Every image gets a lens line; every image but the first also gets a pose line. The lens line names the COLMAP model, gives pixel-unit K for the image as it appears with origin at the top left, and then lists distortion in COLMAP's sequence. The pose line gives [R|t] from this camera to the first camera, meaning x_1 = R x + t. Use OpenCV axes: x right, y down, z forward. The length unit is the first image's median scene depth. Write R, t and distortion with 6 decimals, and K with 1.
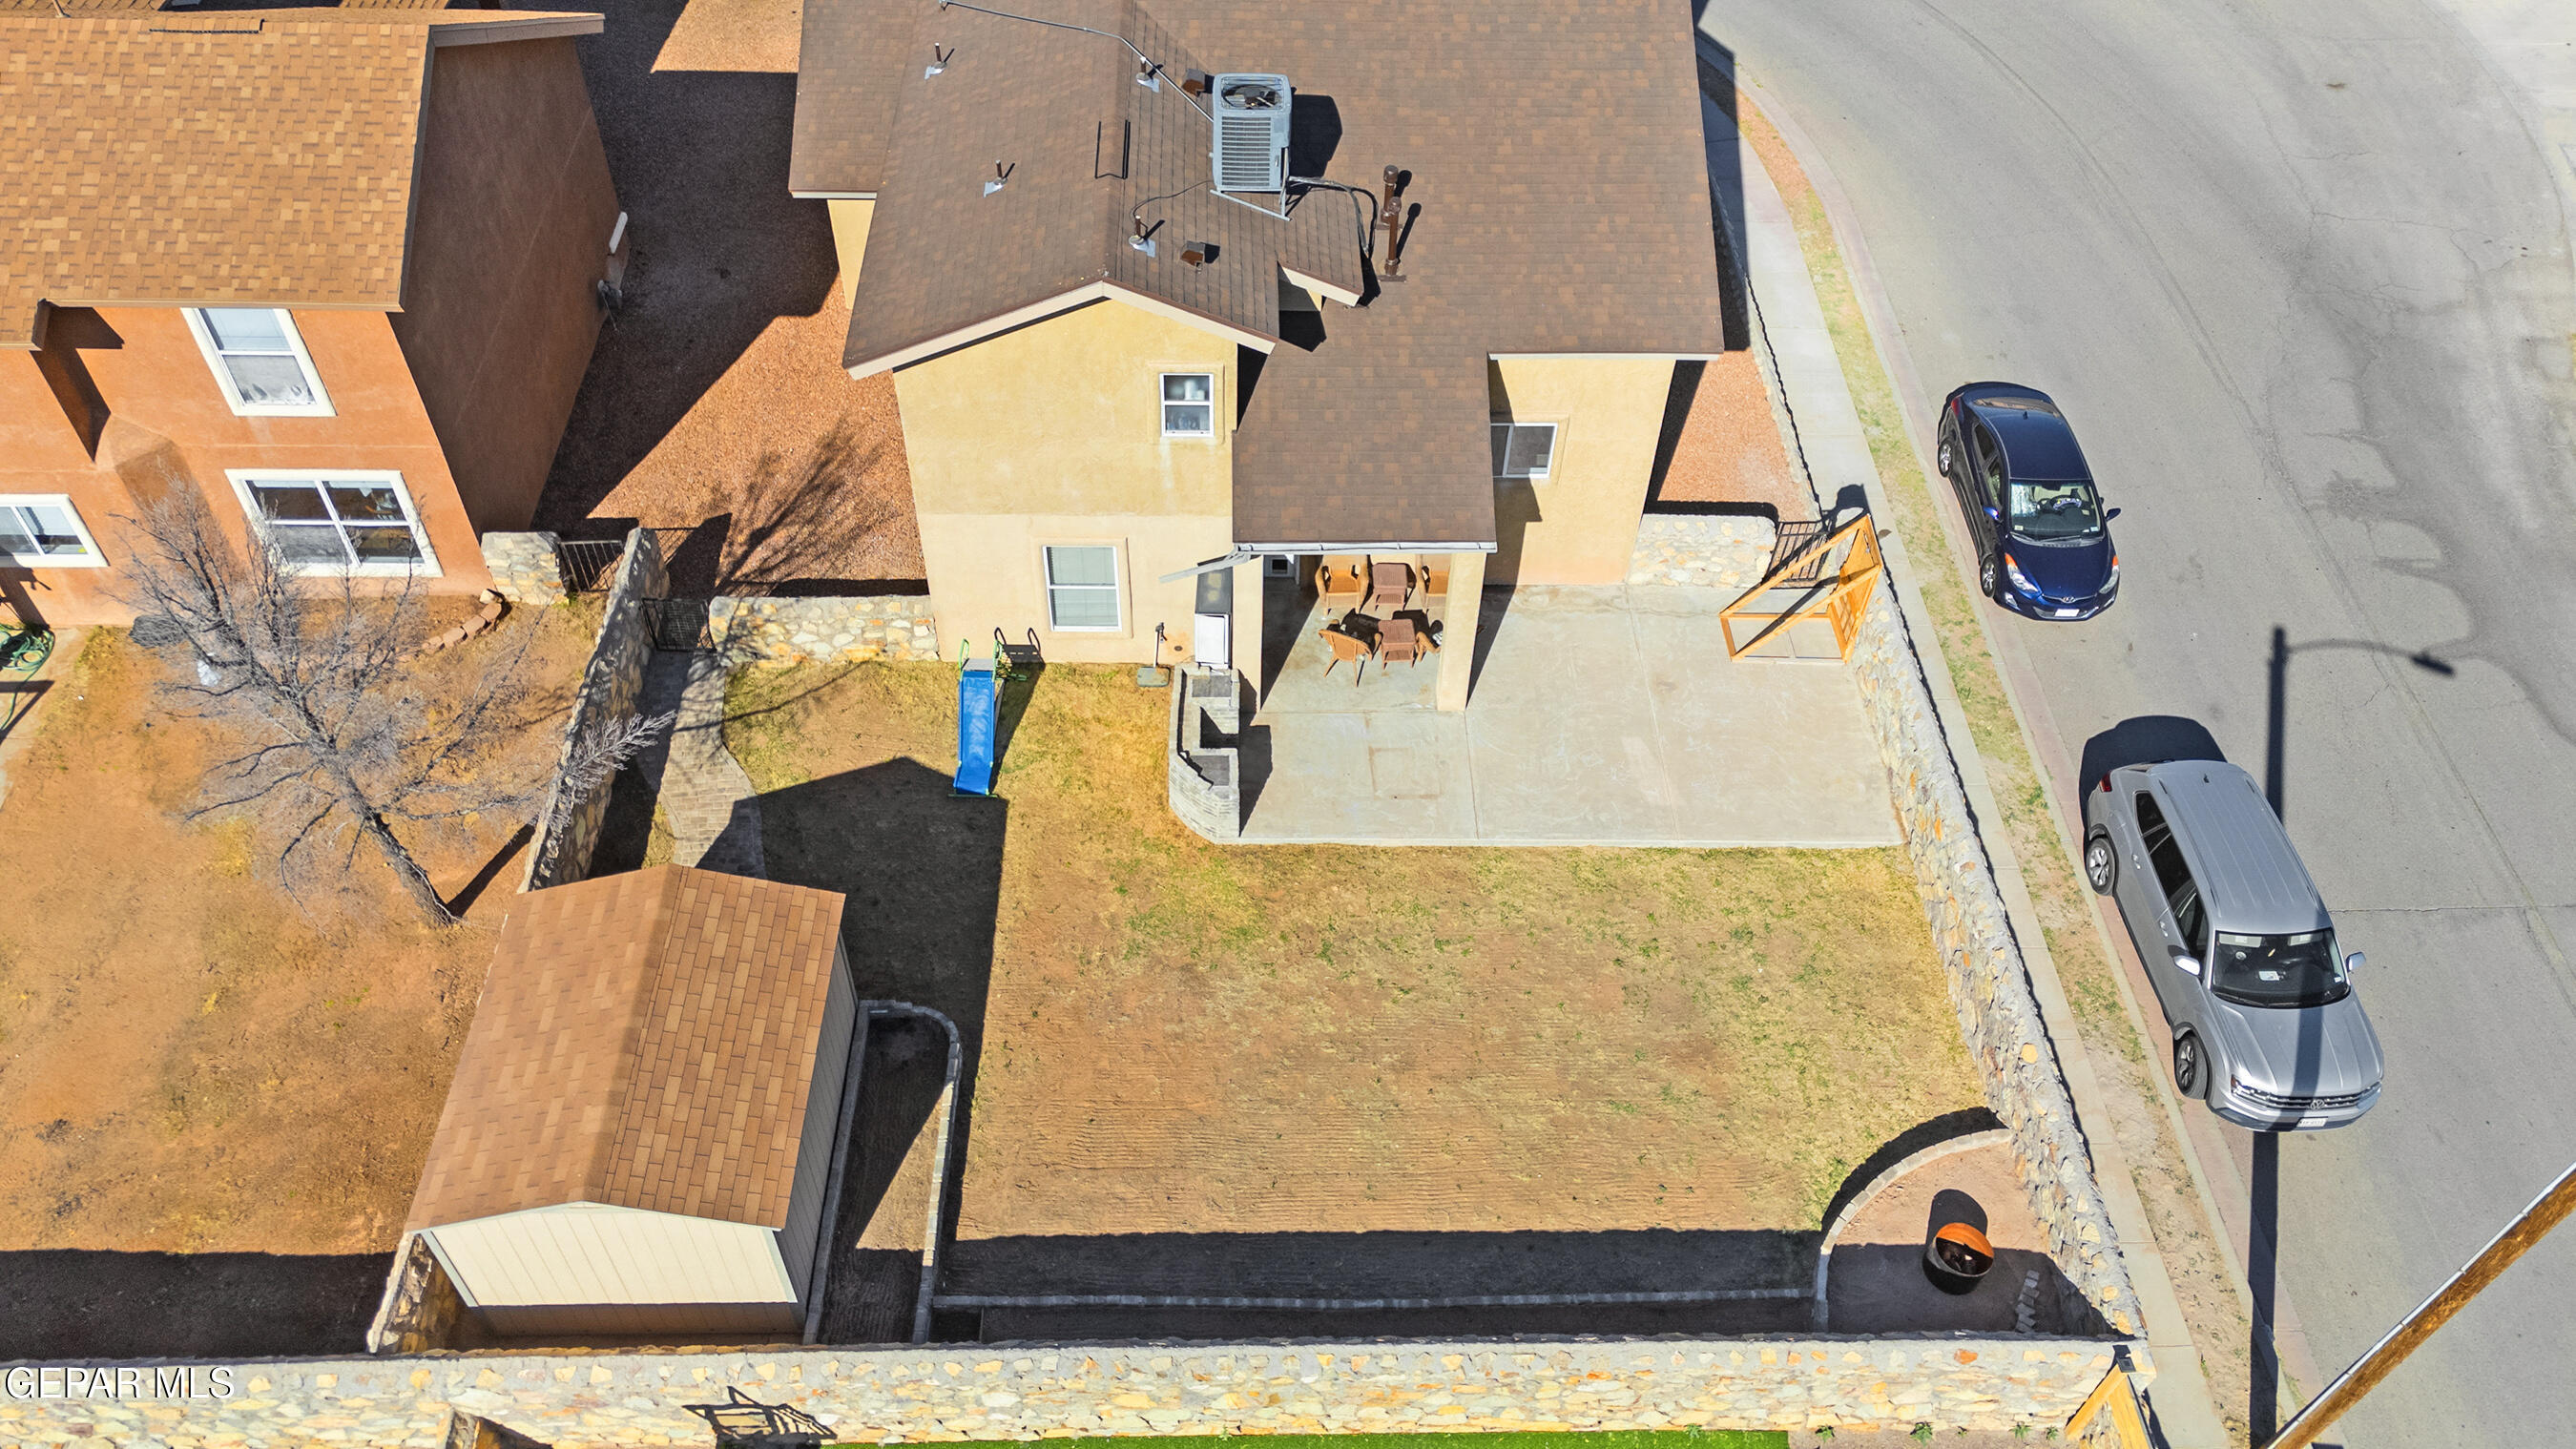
lens RADIAL K [[1883.3, 0, 1286.4], [0, 1883.3, 719.1], [0, 0, 1]] dist [0.049650, -0.014382]
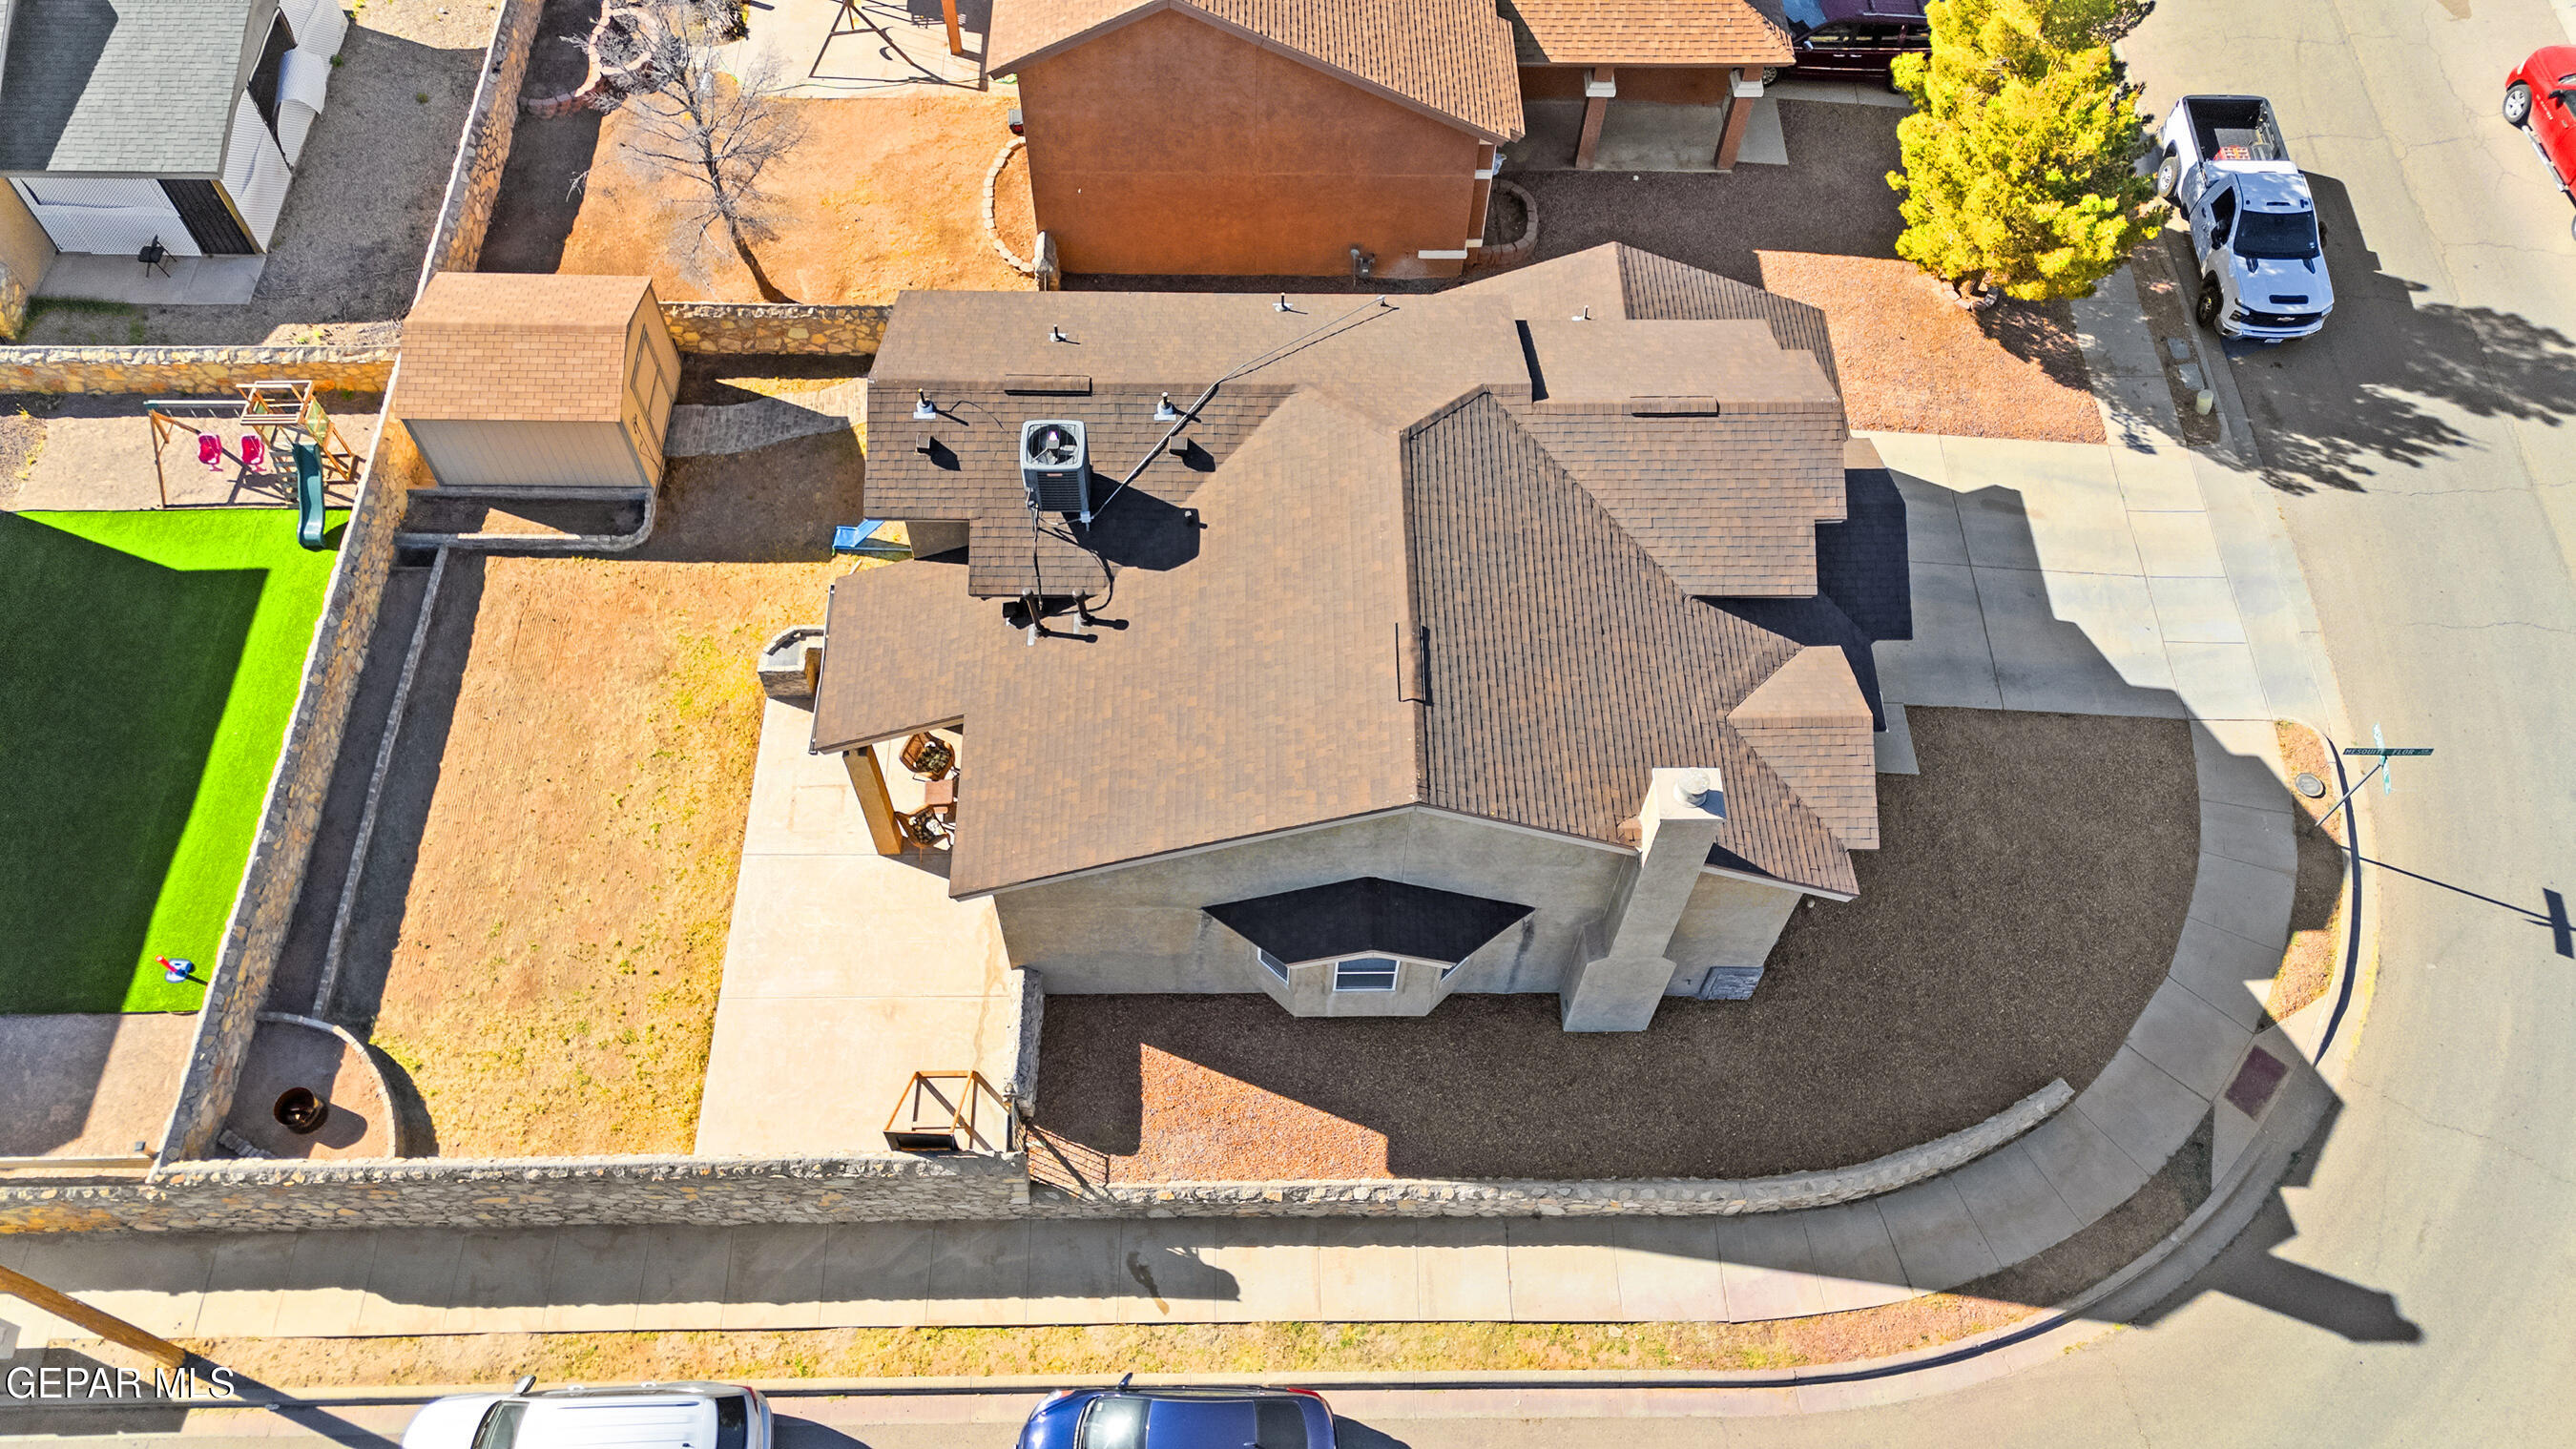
lens RADIAL K [[1883.3, 0, 1282.4], [0, 1883.3, 727.8], [0, 0, 1]] dist [0.049650, -0.014382]
pose [[-0.012412, 0.841772, -0.539690, 0.708802], [-0.749670, 0.349331, 0.562105, -0.953667], [0.661695, 0.411567, 0.626716, 0.377791]]
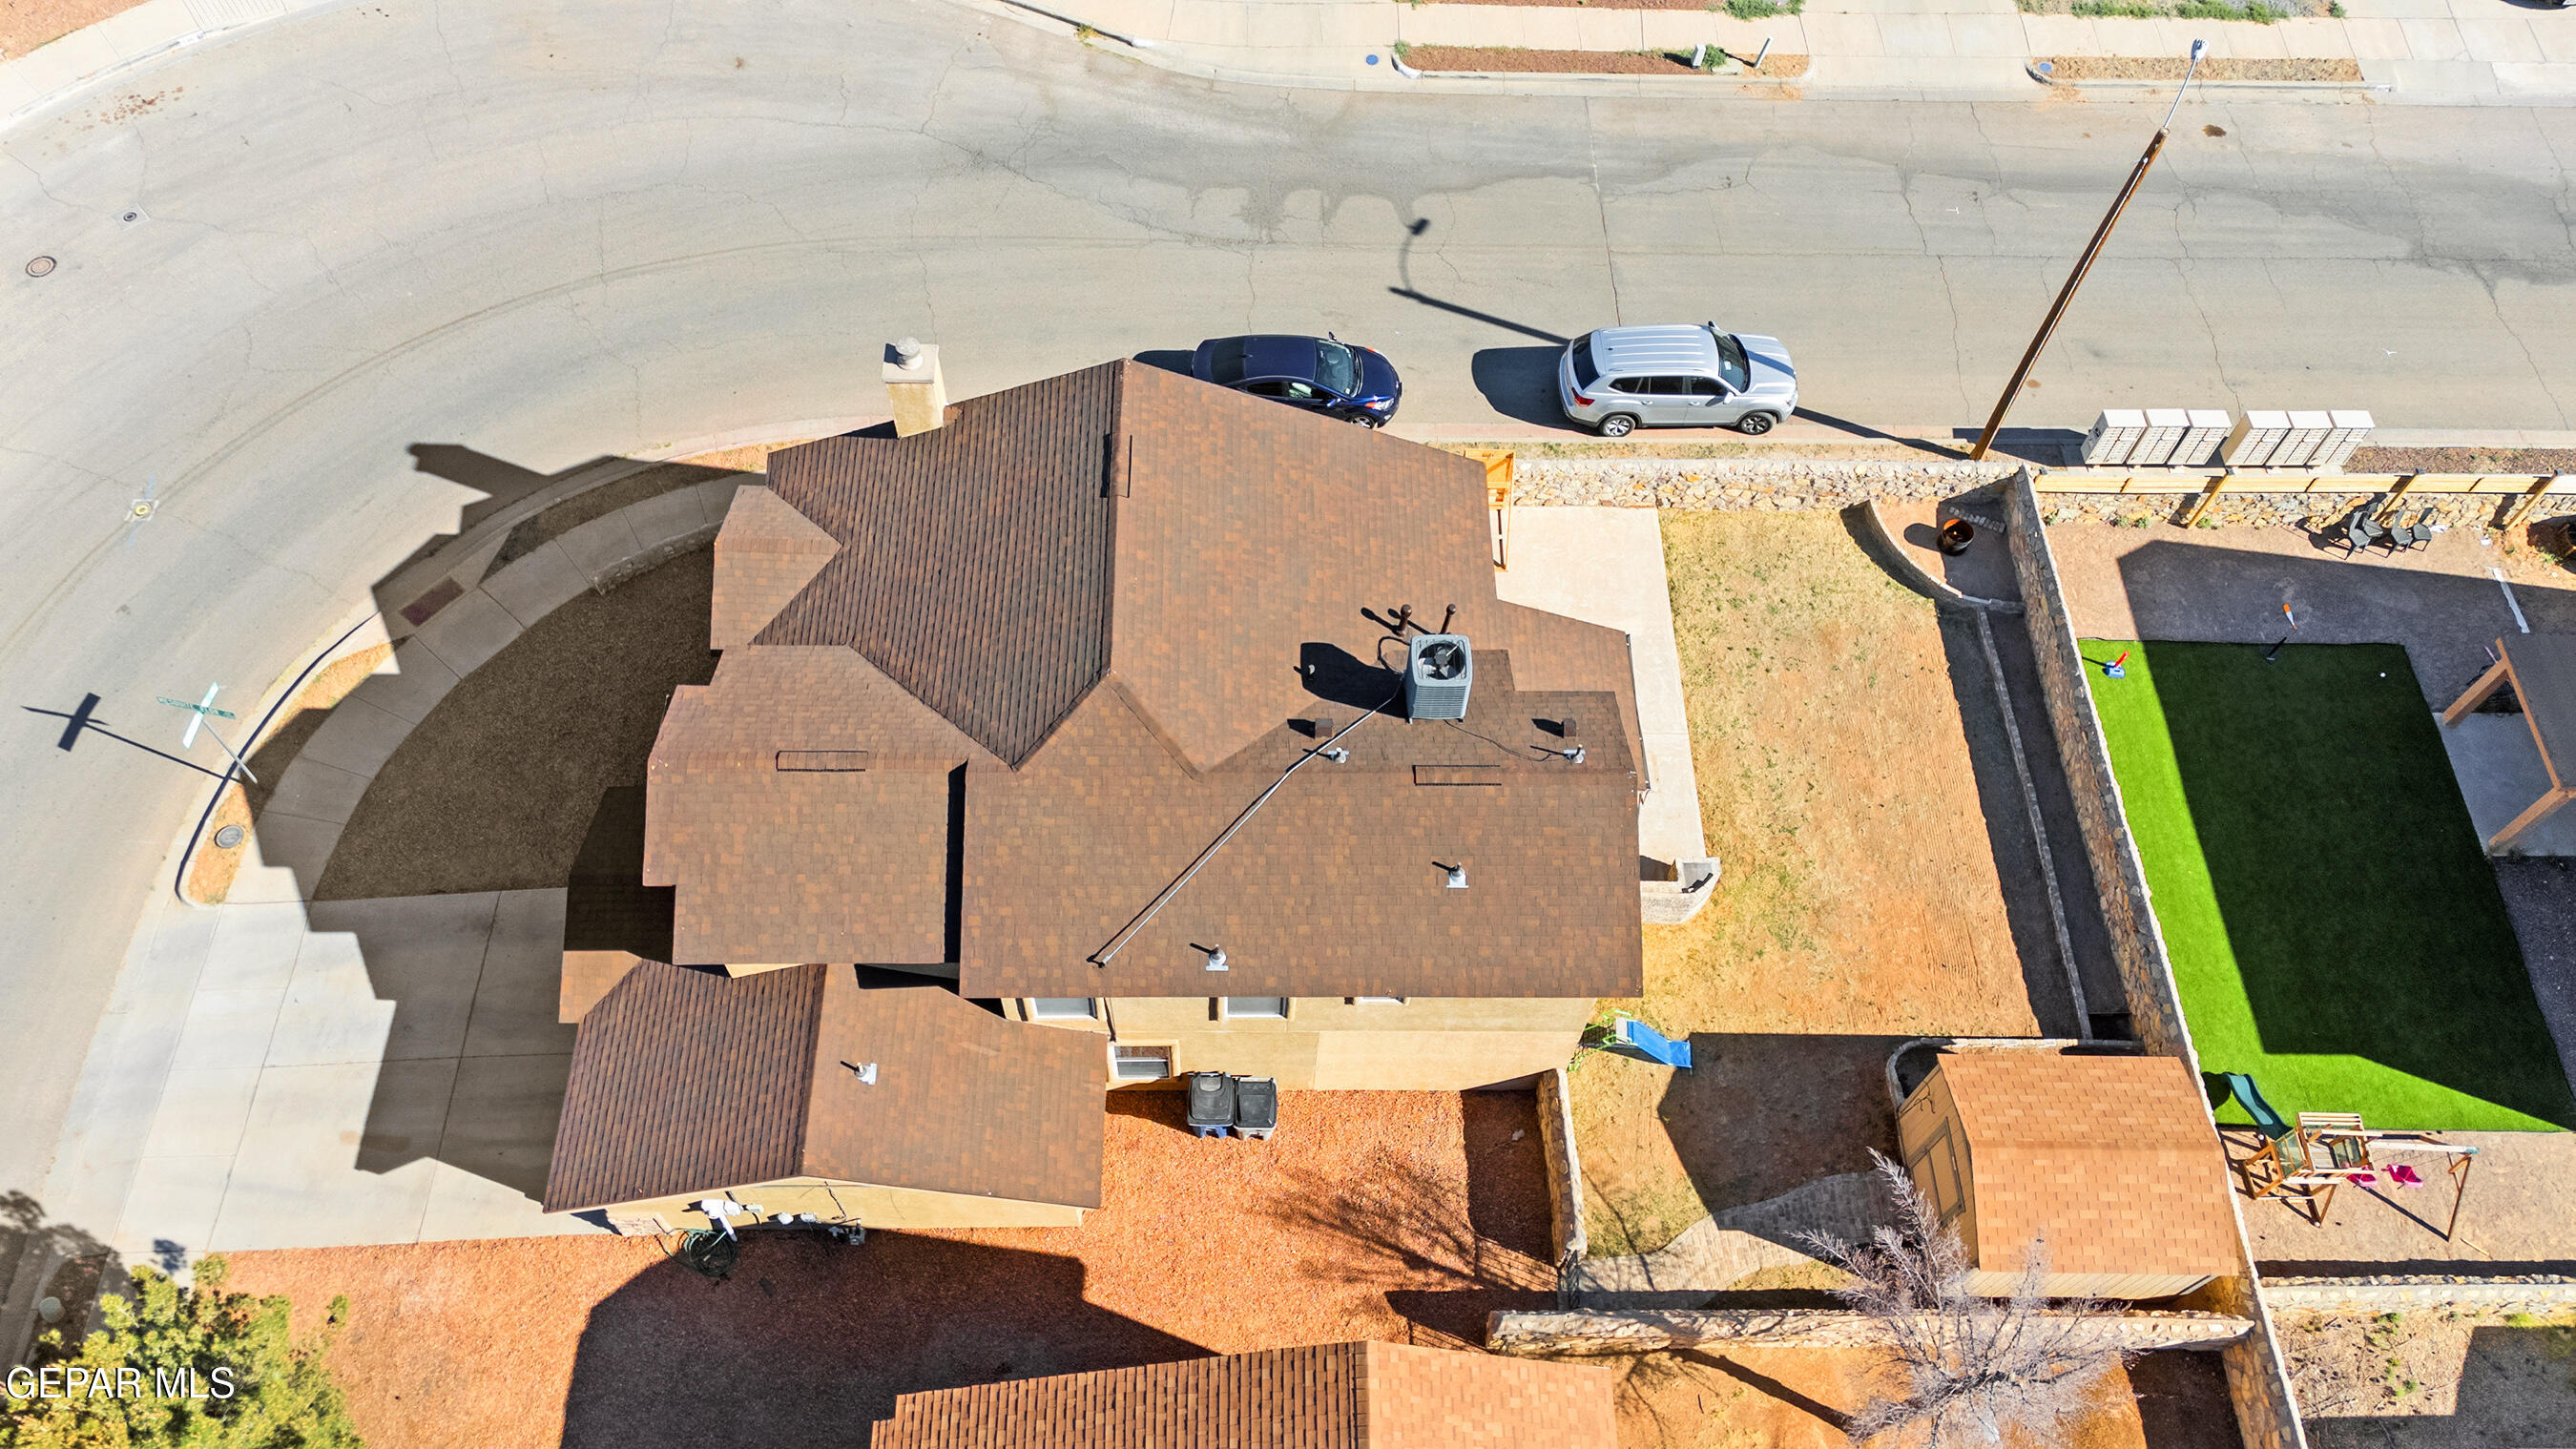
lens RADIAL K [[1883.3, 0, 1280.1], [0, 1883.3, 727.9], [0, 0, 1]] dist [0.049650, -0.014382]
pose [[0.012824, -0.870620, 0.491790, -0.617789], [0.720653, 0.349001, 0.599047, -1.040993], [-0.693177, 0.346727, 0.631890, 0.264575]]
